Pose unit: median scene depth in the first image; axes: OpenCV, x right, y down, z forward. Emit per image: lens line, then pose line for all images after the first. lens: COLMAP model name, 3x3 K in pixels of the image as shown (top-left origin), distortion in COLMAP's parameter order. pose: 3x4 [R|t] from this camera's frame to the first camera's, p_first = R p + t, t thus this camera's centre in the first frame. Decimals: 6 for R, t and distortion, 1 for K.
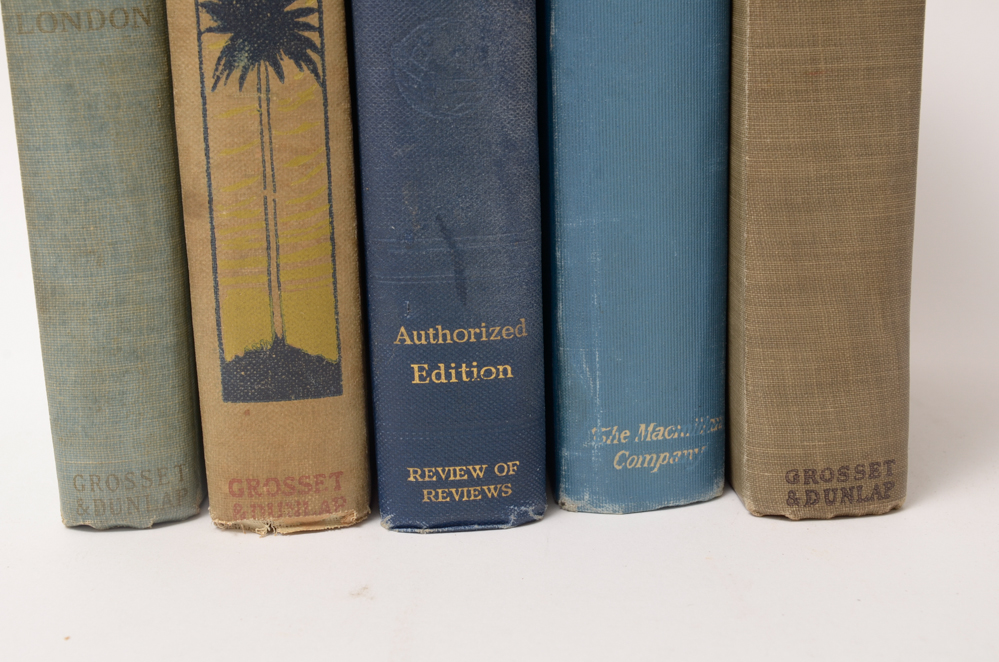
lens RADIAL K [[1915.5, 0, 479.6], [0, 1915.5, 363.3], [0, 0, 1]] dist [0.021440, 0.066786]
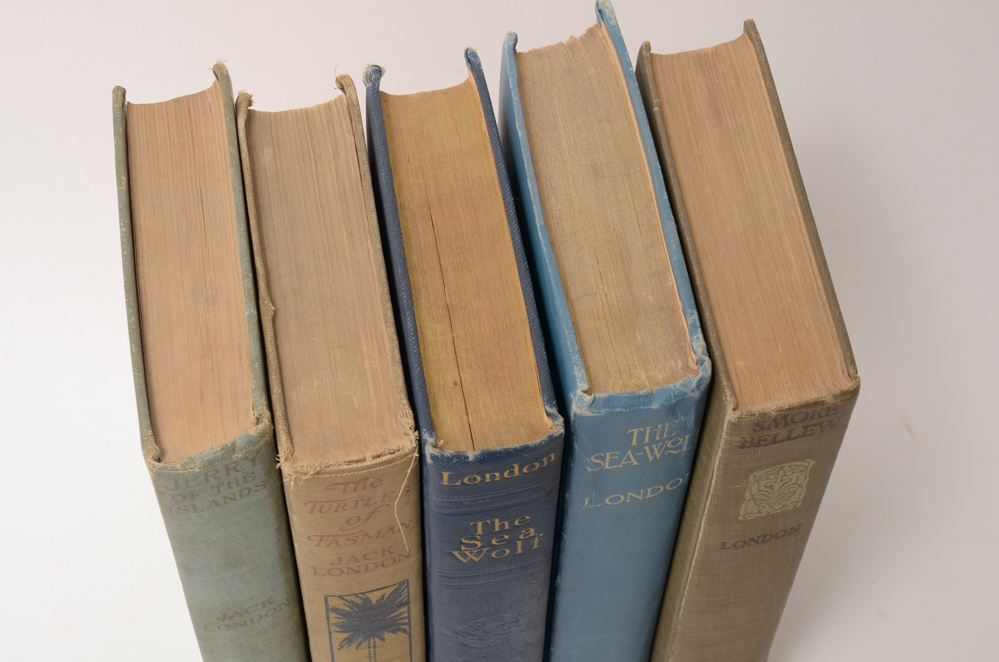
lens RADIAL K [[1915.5, 0, 479.6], [0, 1915.5, 363.3], [0, 0, 1]] dist [0.021440, 0.066786]
pose [[0.991389, -0.076700, 0.106132, -0.172097], [-0.010466, 0.761494, 0.648087, -1.299100], [-0.130527, -0.643617, 0.754135, -0.011787]]
